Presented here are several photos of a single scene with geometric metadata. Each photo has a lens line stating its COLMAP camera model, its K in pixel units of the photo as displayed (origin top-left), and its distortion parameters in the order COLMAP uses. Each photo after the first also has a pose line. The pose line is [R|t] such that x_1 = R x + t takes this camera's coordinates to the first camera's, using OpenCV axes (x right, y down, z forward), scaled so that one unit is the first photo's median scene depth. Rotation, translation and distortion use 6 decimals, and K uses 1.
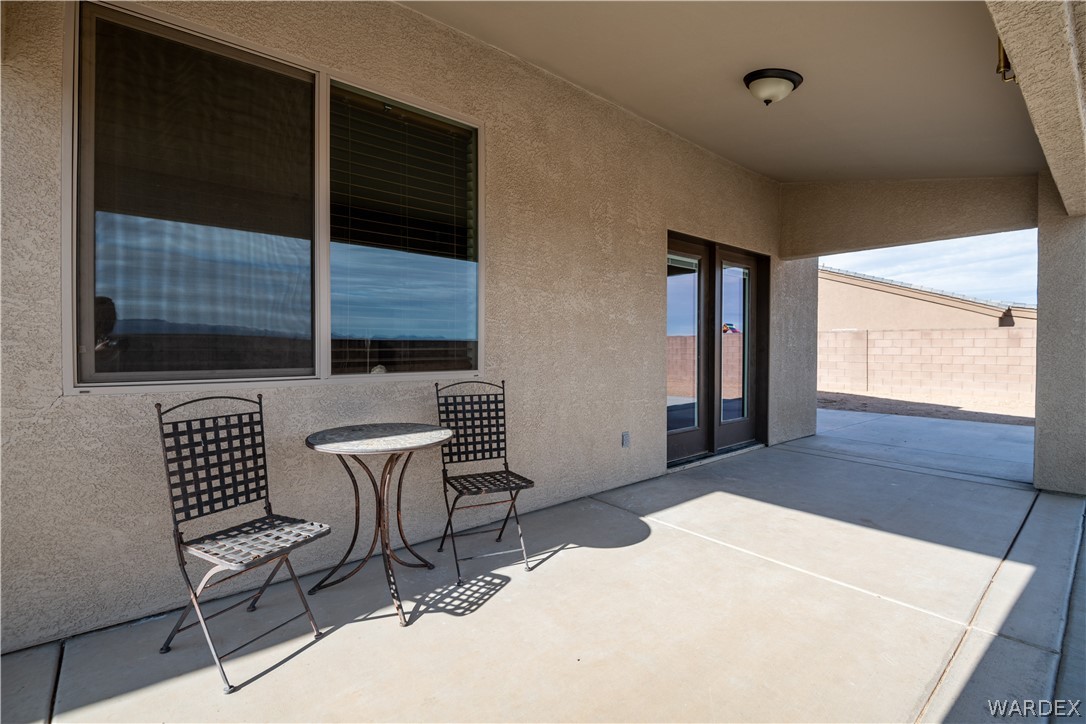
lens RADIAL K [[510.0, 0, 565.9], [0, 510.0, 360.7], [0, 0, 1]] dist [0.005634, -0.012096]
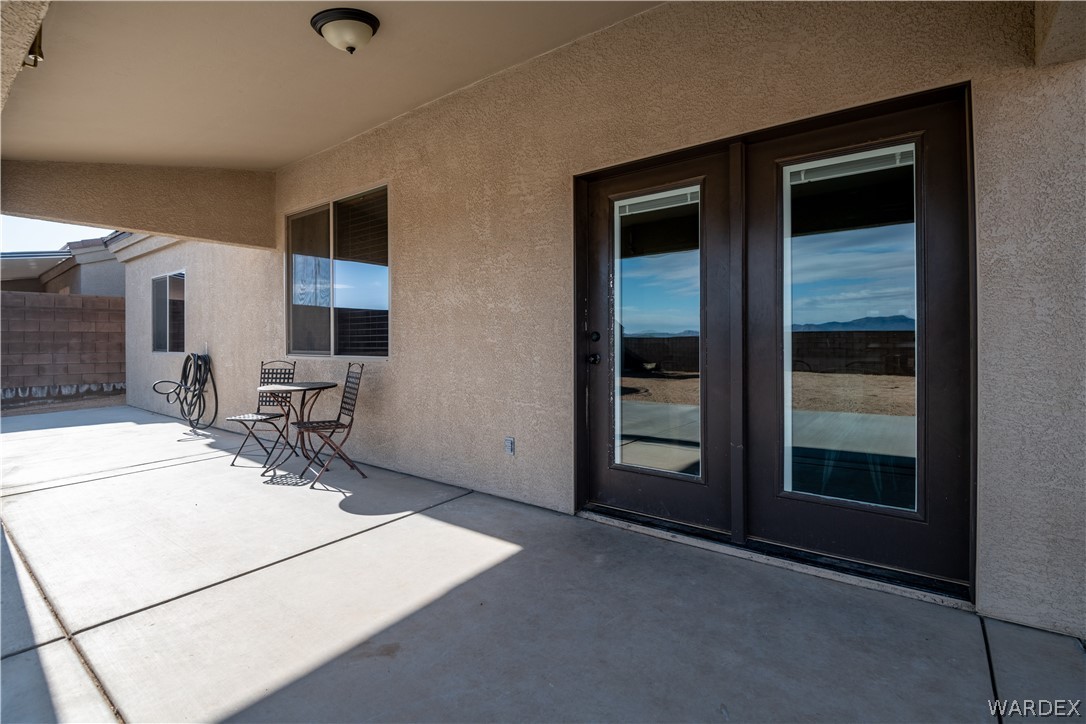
lens RADIAL K [[510.0, 0, 544.8], [0, 510.0, 357.3], [0, 0, 1]] dist [0.005634, -0.012096]
pose [[0.173641, 0.012418, -0.984731, 0.993751], [-0.034487, 0.999384, 0.006521, -0.003243], [0.984205, 0.032828, 0.173962, 0.921243]]
